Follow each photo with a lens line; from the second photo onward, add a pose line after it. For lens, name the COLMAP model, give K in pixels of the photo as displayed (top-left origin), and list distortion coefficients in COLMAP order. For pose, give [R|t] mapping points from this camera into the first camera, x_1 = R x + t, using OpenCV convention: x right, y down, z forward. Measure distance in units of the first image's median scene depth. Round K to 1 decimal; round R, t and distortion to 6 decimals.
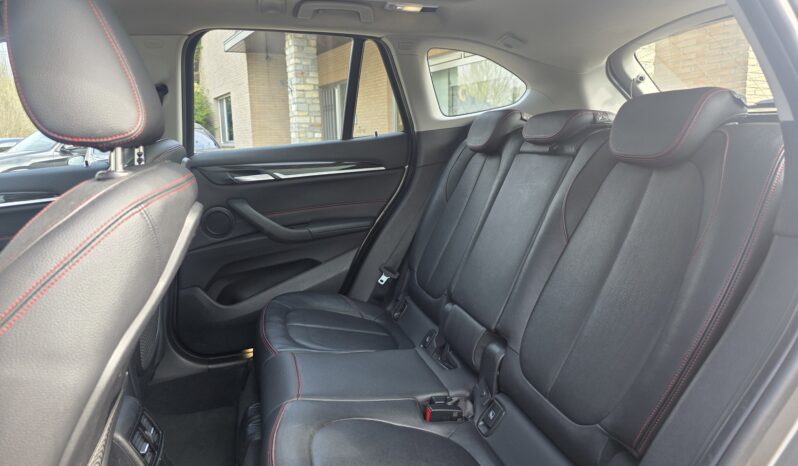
lens RADIAL K [[536.0, 0, 401.4], [0, 536.0, 230.0], [0, 0, 1]] dist [0.056736, -0.046980]
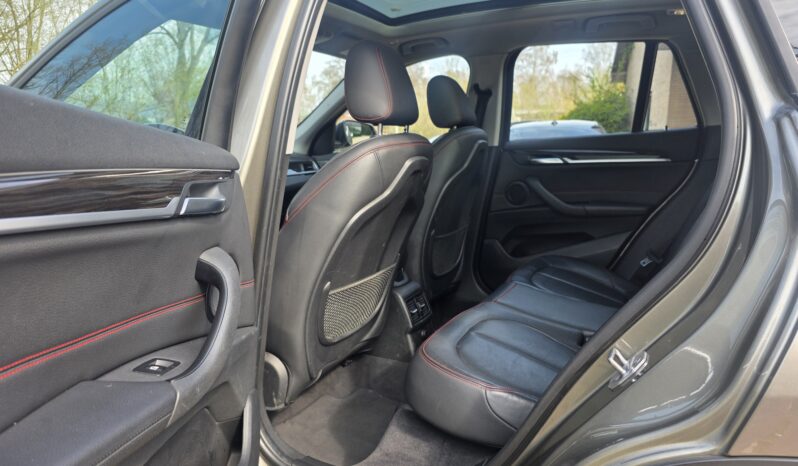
lens RADIAL K [[536.0, 0, 399.1], [0, 536.0, 229.5], [0, 0, 1]] dist [0.056736, -0.046980]
pose [[0.729345, 0.146237, -0.668334, 0.327382], [-0.147347, 0.987539, 0.055284, 0.041249], [0.668090, 0.058156, 0.741805, -0.148001]]
